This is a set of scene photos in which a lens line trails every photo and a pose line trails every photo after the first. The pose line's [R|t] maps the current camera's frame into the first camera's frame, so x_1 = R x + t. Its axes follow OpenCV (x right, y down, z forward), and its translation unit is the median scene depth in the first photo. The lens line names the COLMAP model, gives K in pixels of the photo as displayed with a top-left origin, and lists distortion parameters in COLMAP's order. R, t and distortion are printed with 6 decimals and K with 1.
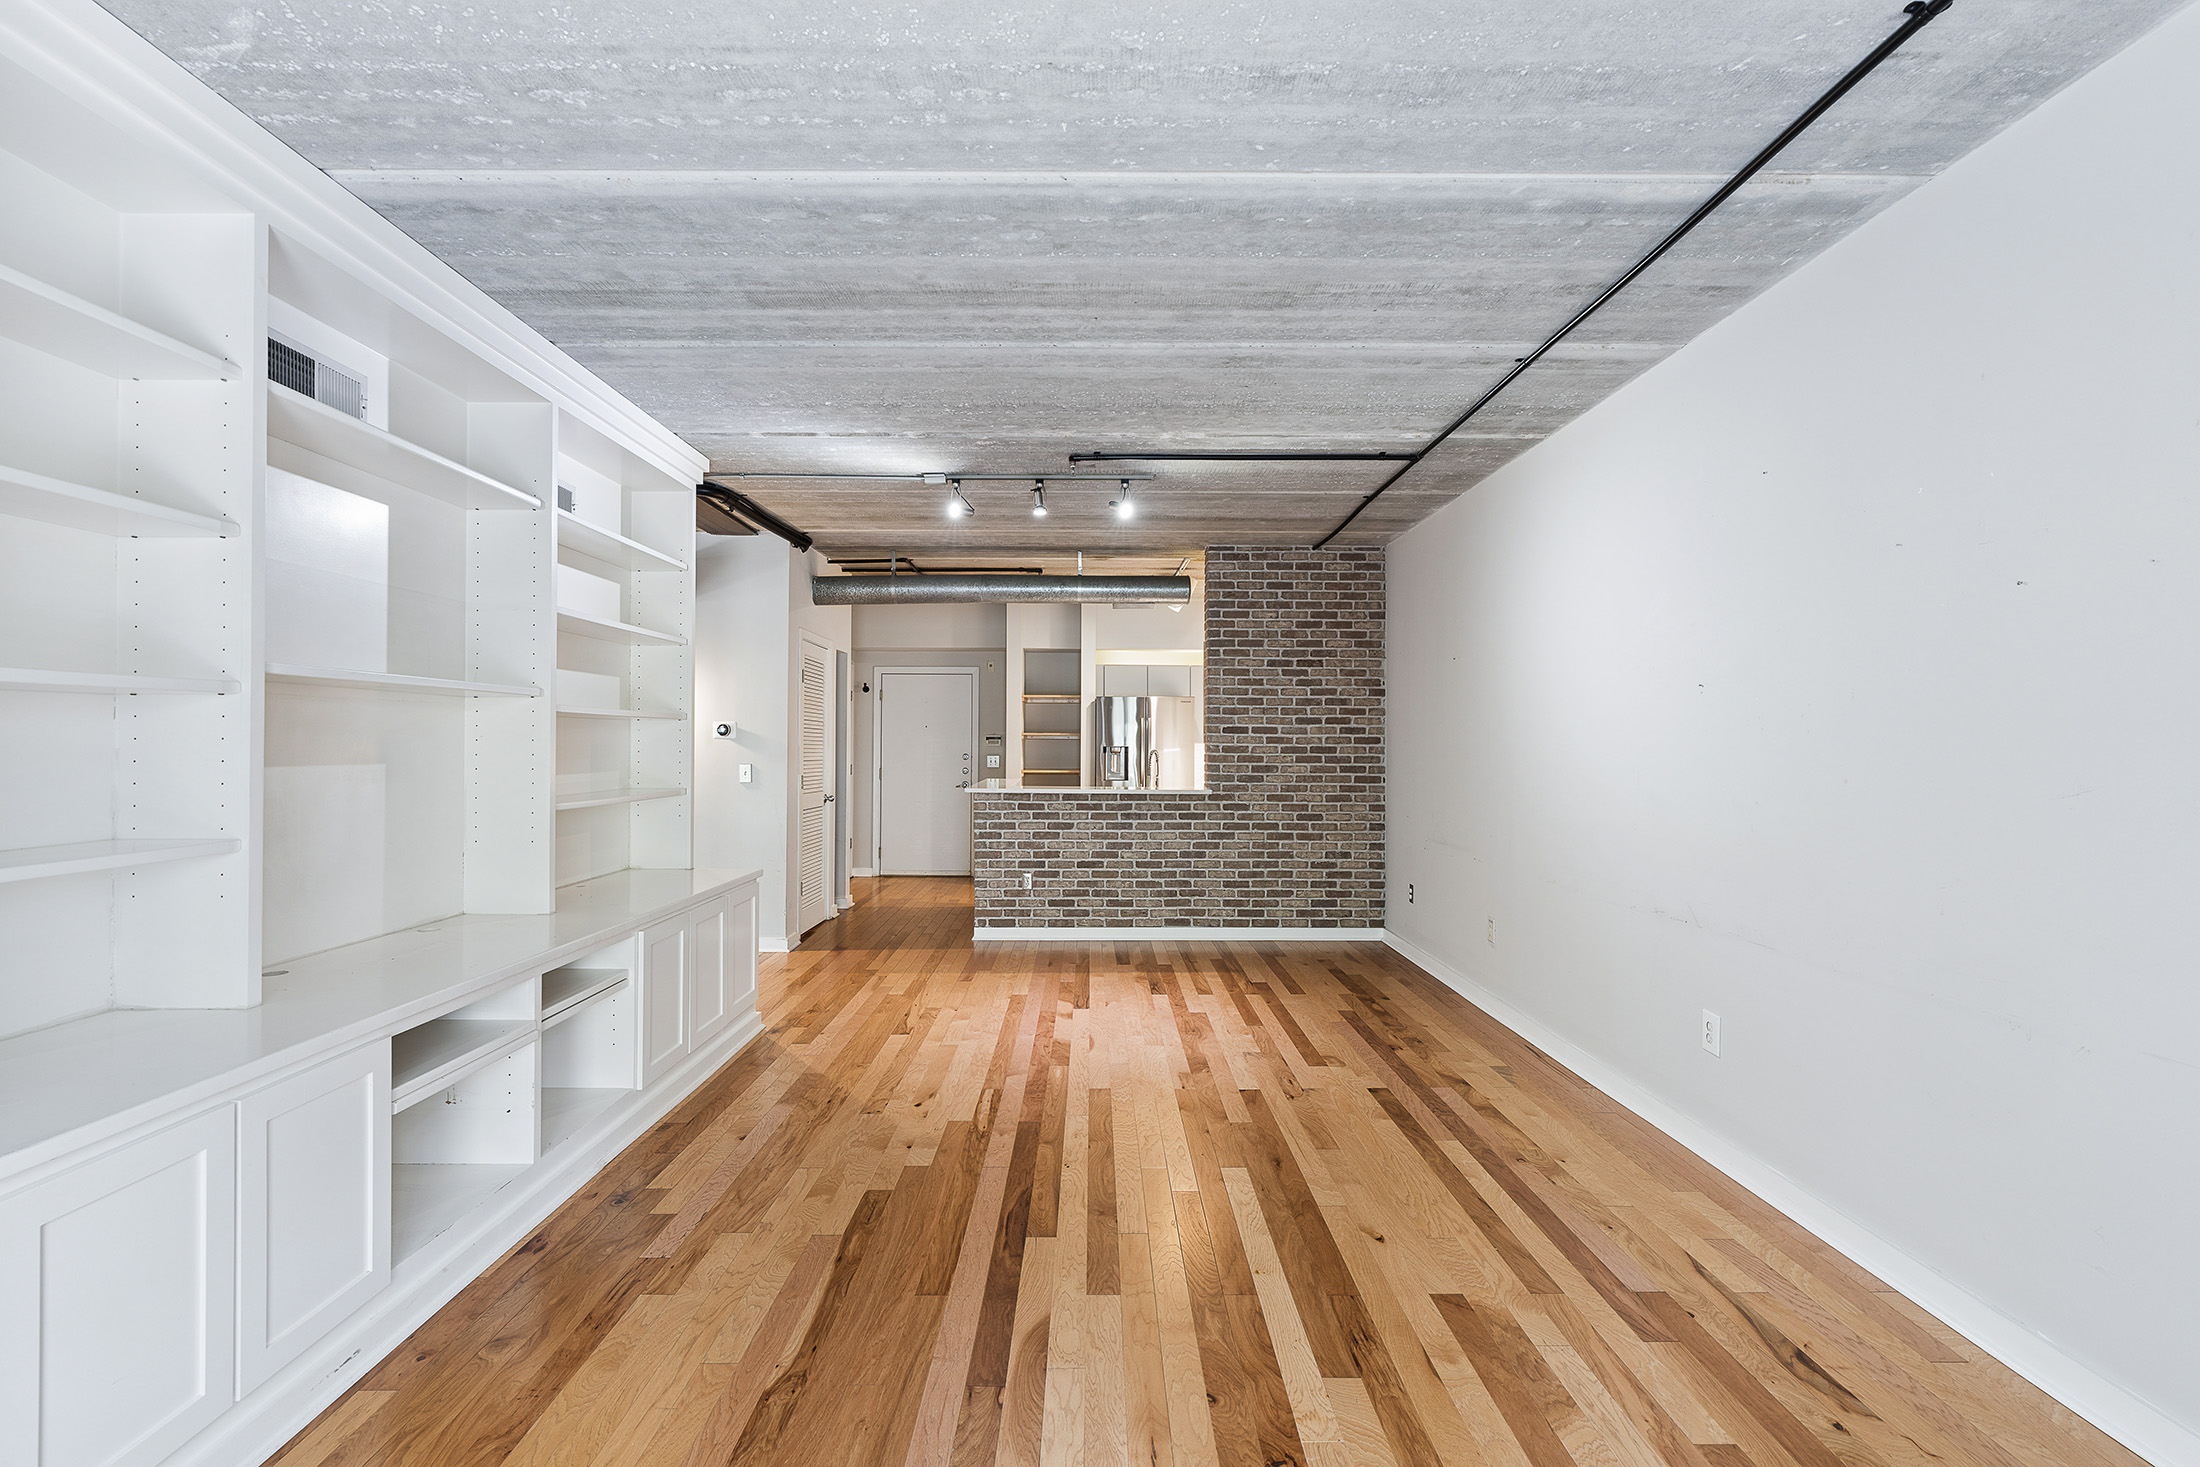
lens RADIAL K [[1000.5, 0, 1094.3], [0, 1000.5, 733.0], [0, 0, 1]] dist [-0.005154, 0.000232]
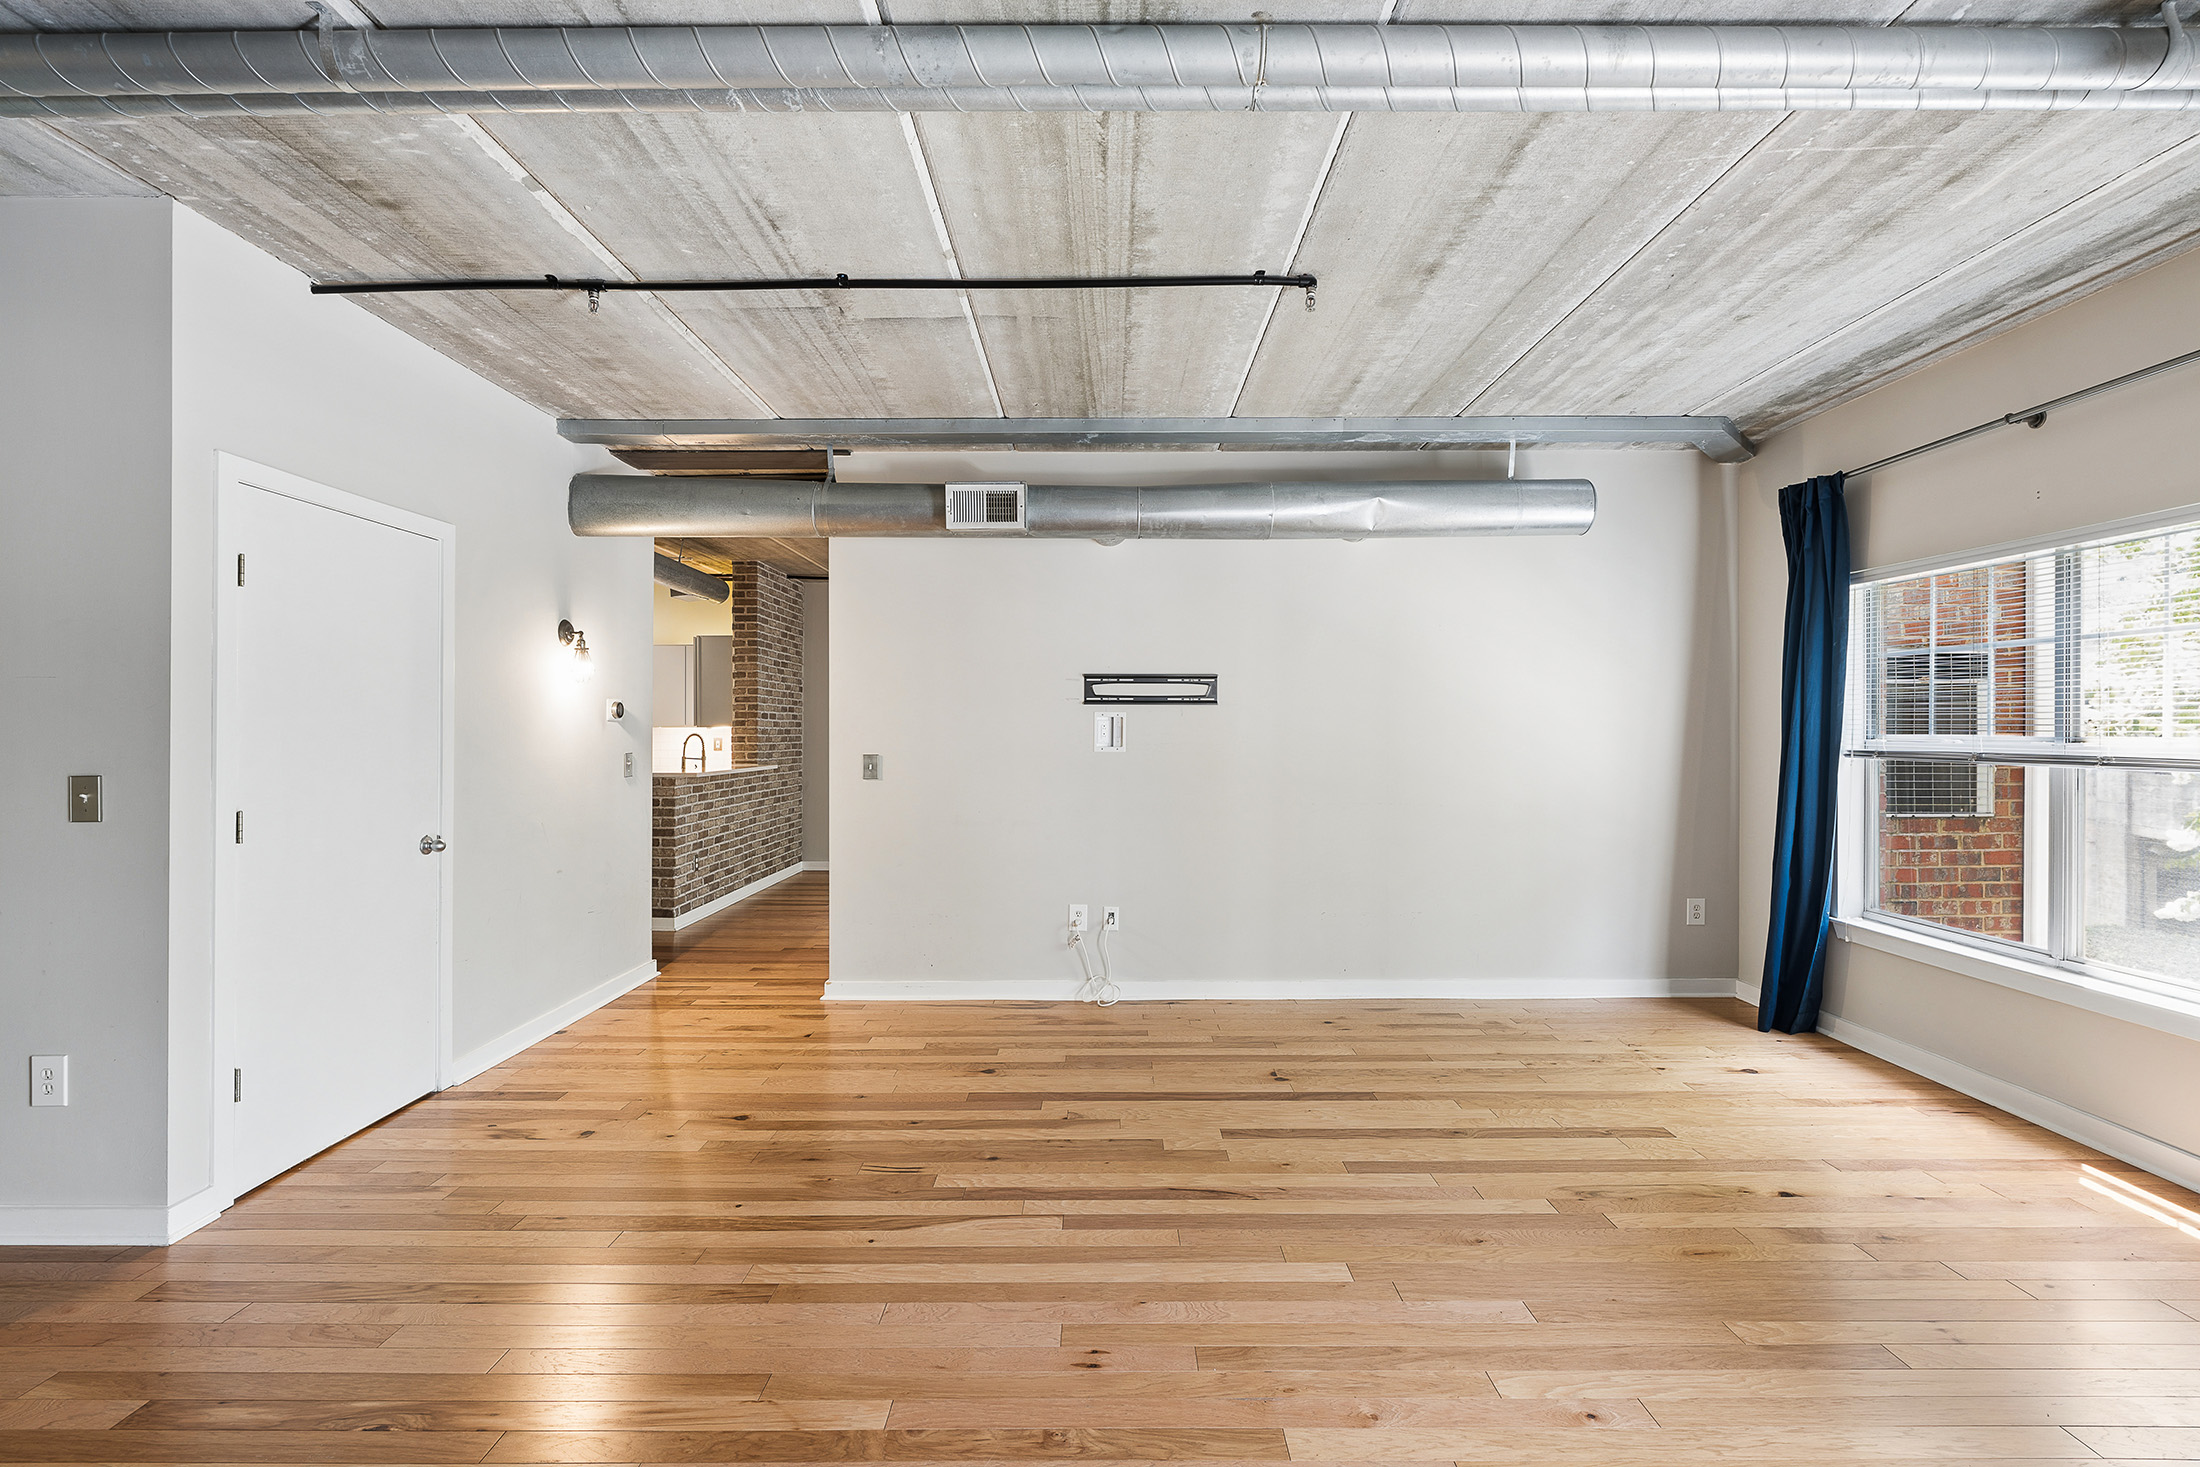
lens RADIAL K [[991.8, 0, 1104.2], [0, 991.8, 728.8], [0, 0, 1]] dist [-0.004586, 0.000590]
pose [[0.002412, -0.002446, 0.999994, -1.660697], [-0.011600, 0.999930, 0.002474, 0.007627], [-0.999930, -0.011605, 0.002383, 0.907902]]
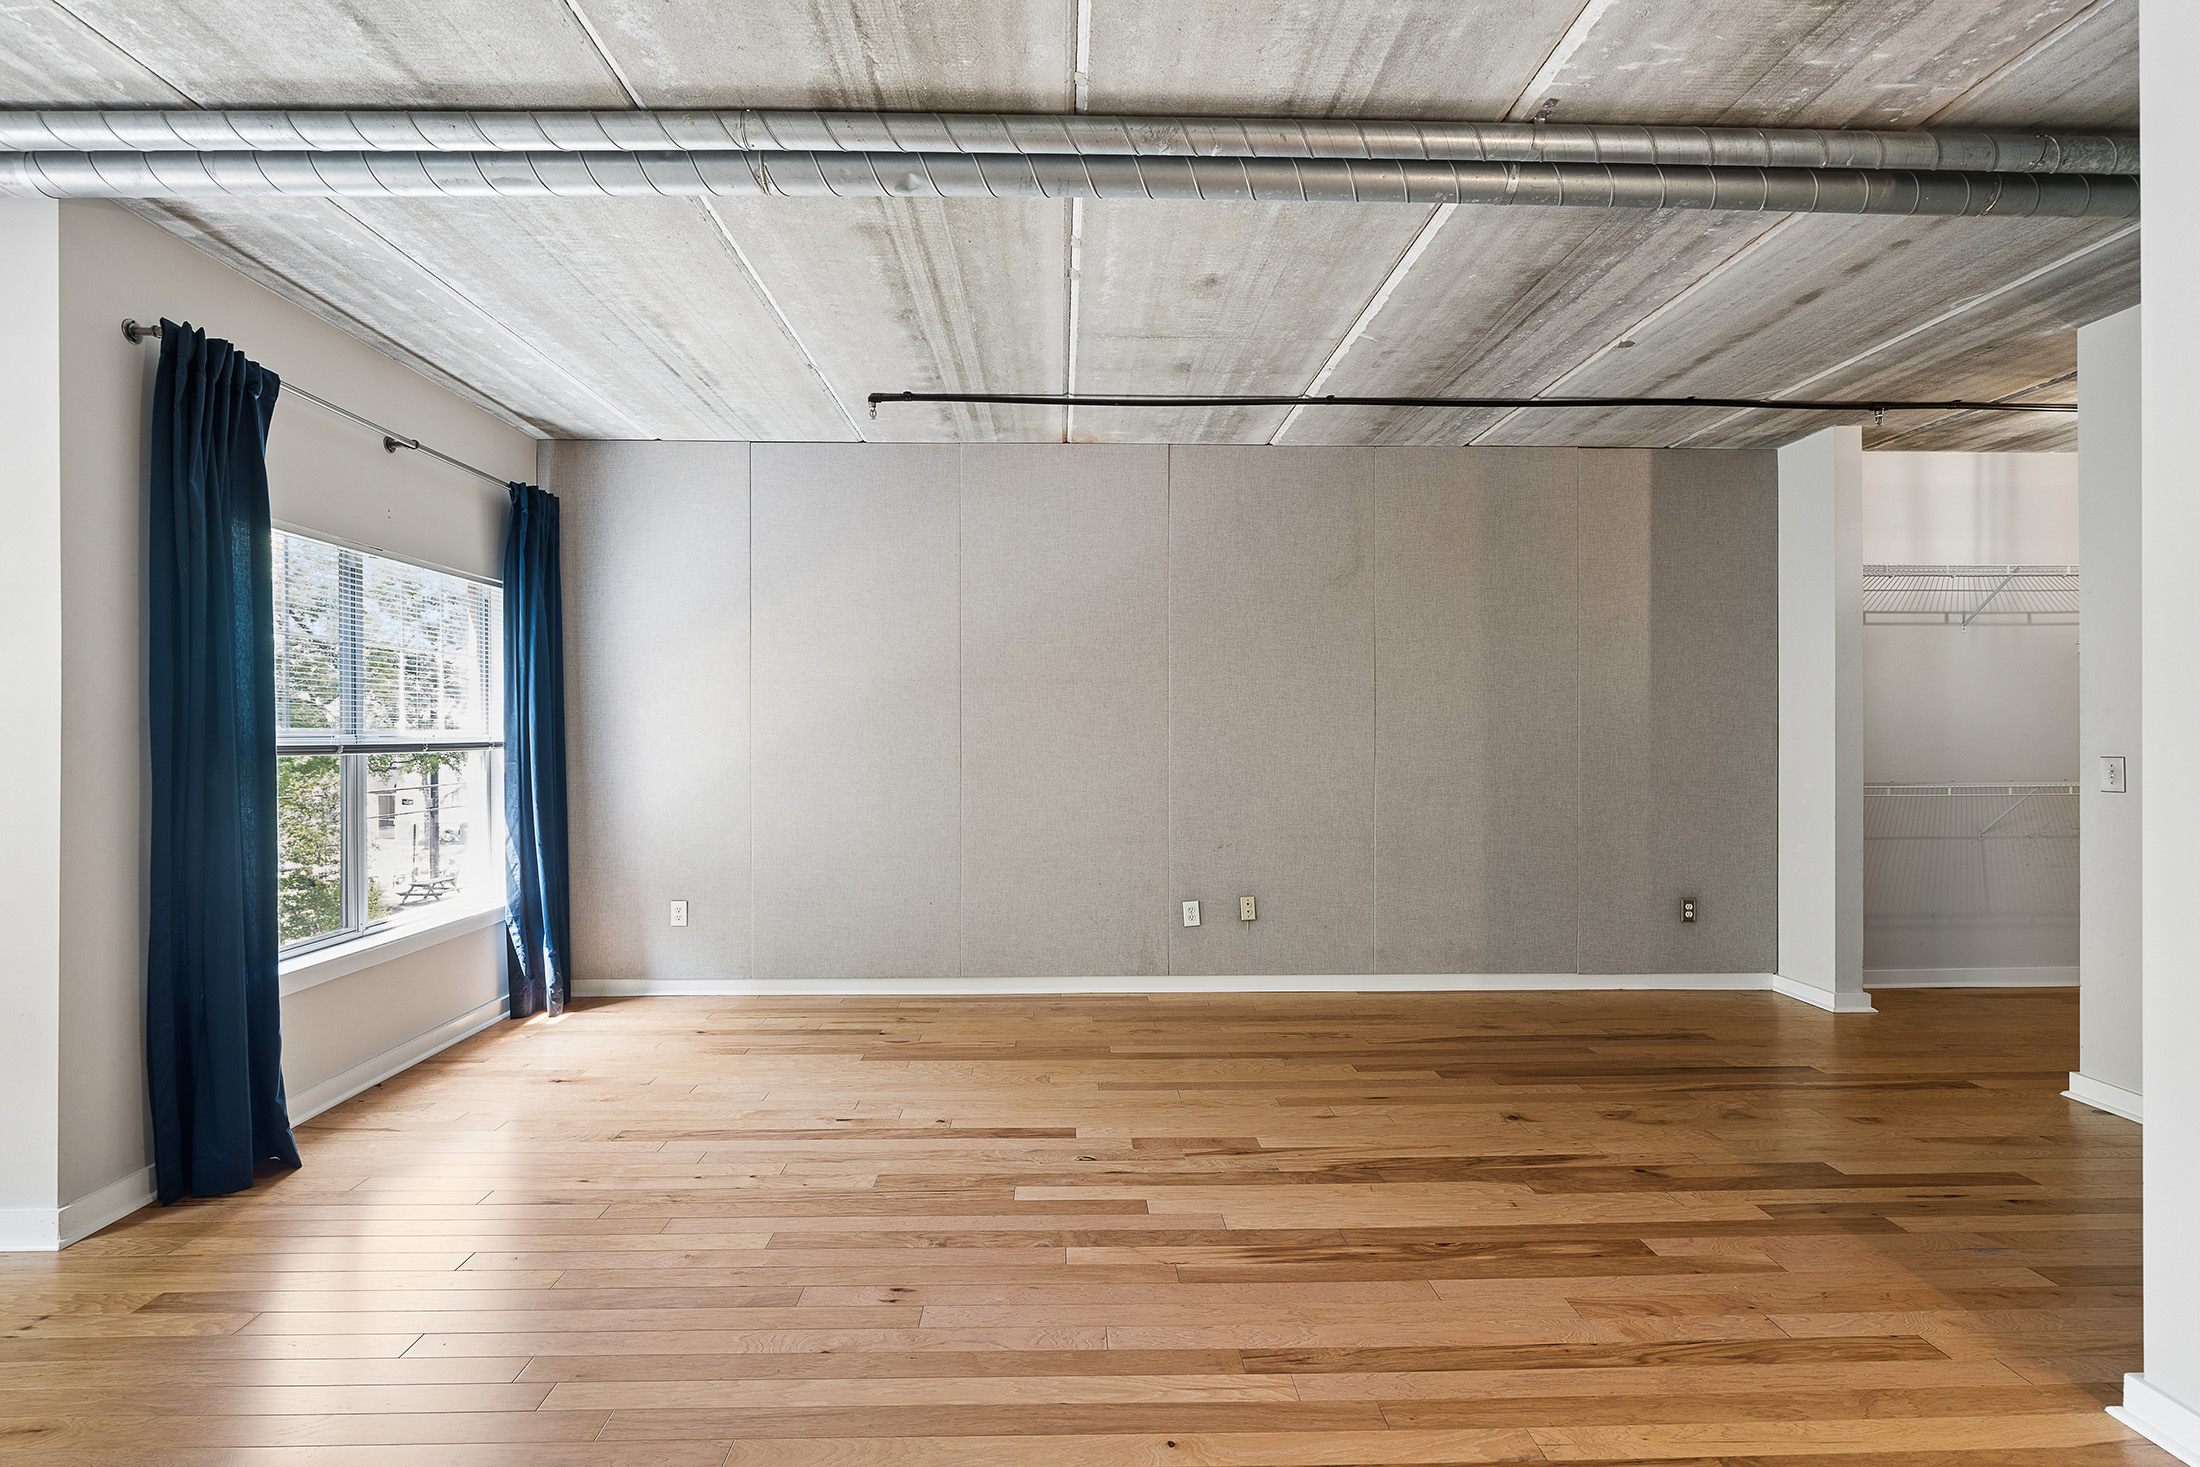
lens RADIAL K [[998.7, 0, 1084.4], [0, 998.7, 734.9], [0, 0, 1]] dist [-0.004346, 0.001327]
pose [[0.022539, 0.001056, -0.999745, -0.666630], [0.012139, 0.999925, 0.001329, 0.017741], [0.999672, -0.012166, 0.022524, 1.001491]]
